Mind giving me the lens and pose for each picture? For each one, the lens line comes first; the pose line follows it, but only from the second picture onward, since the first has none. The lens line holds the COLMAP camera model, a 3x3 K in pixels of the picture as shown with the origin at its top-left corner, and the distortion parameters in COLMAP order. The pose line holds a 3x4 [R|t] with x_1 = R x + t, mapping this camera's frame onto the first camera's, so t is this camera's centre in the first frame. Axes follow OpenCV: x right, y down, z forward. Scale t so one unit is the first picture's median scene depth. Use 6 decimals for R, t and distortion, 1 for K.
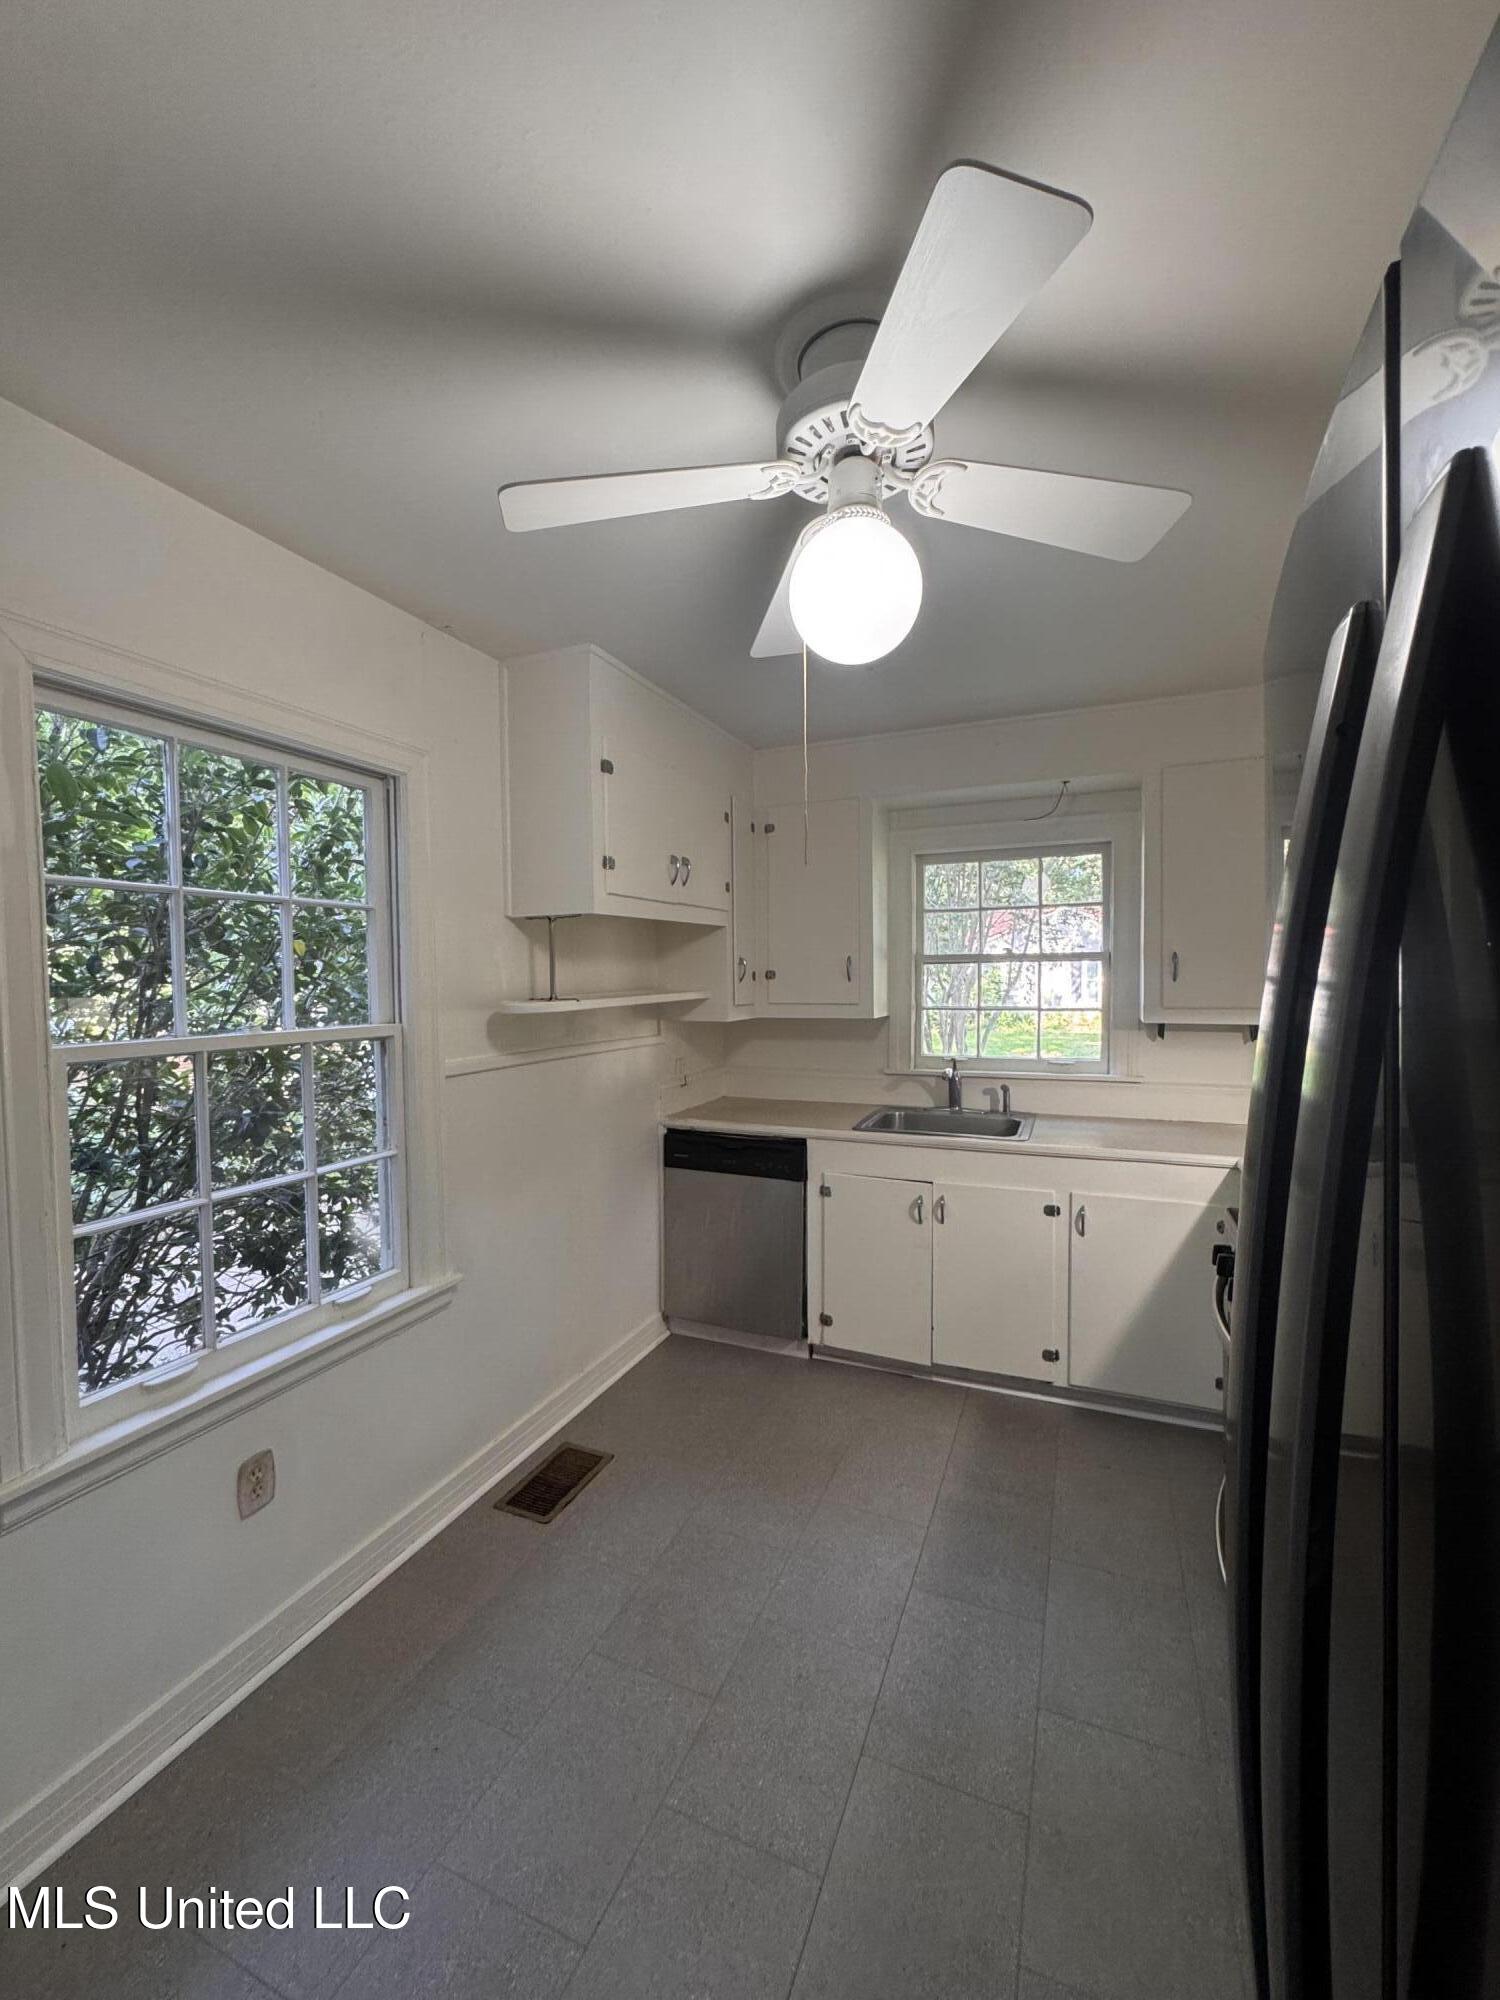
lens RADIAL K [[809.6, 0, 755.0], [0, 809.6, 1002.7], [0, 0, 1]] dist [-0.000455, 0.000572]
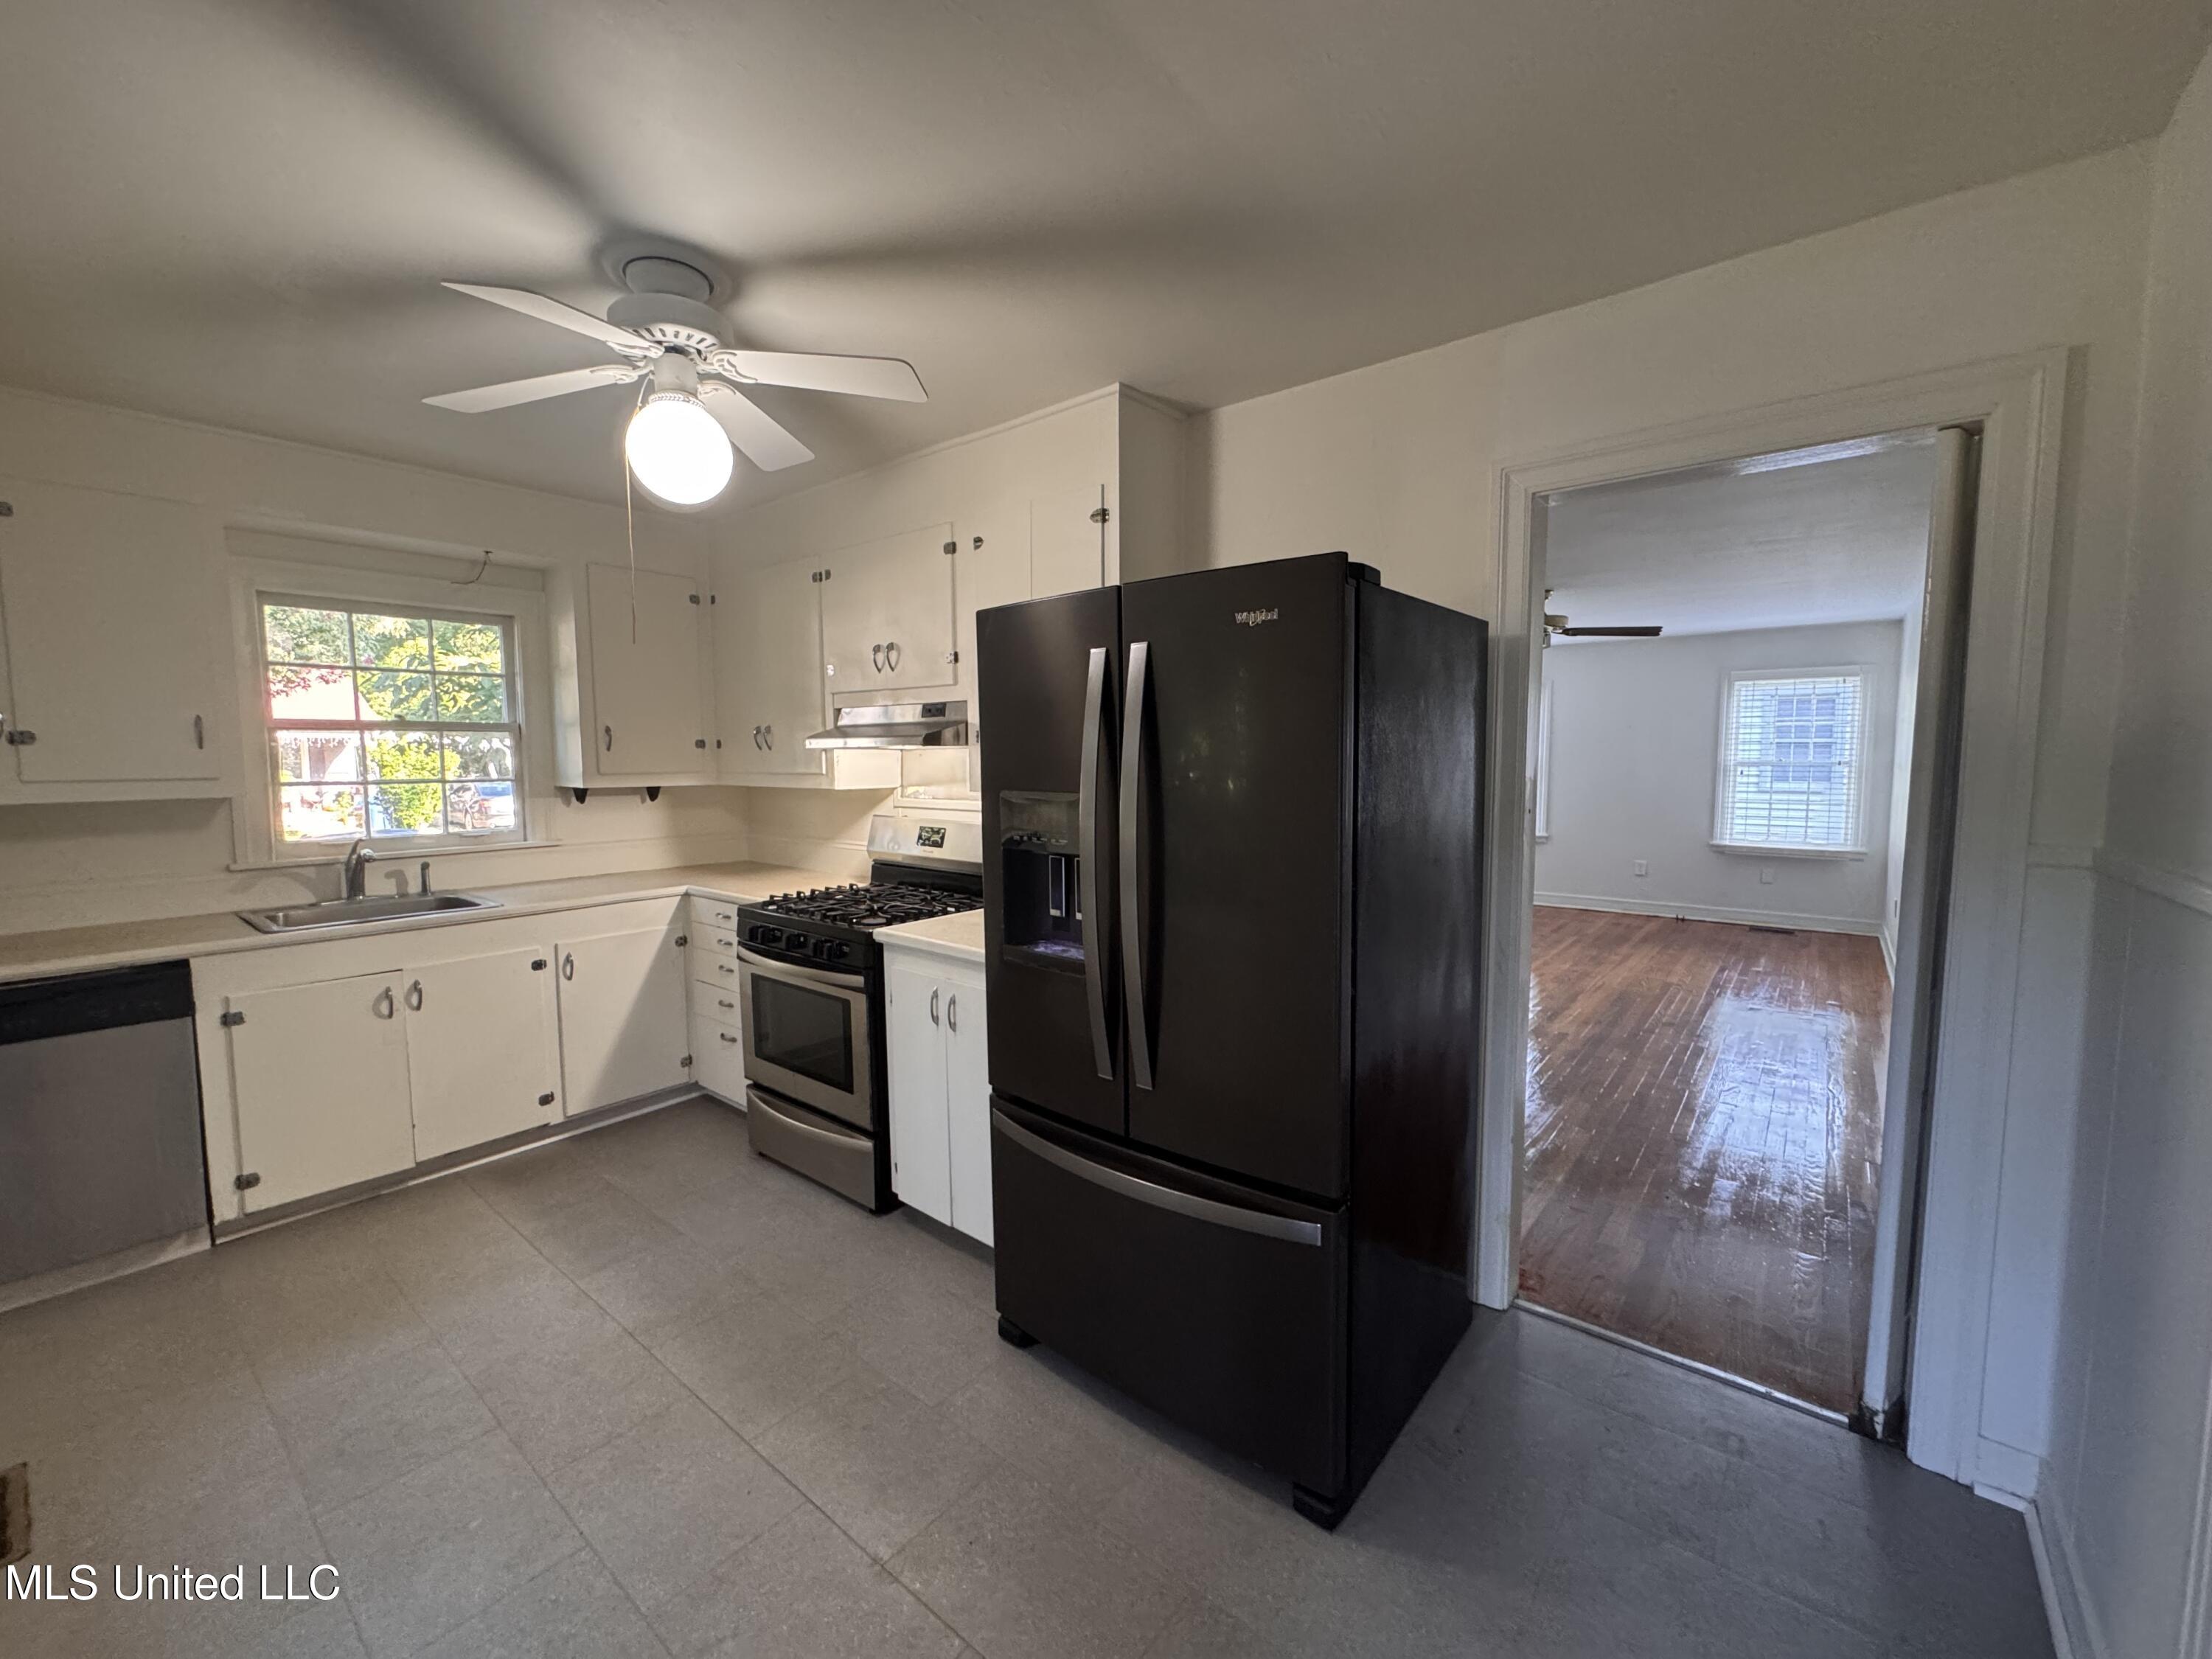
lens RADIAL K [[895.5, 0, 1107.1], [0, 895.5, 831.1], [0, 0, 1]] dist [-0.000455, 0.000572]
pose [[0.277119, -0.074007, 0.957981, -0.492397], [0.035755, 0.997133, 0.066688, 0.026753], [-0.960170, 0.015772, 0.278970, -0.044959]]
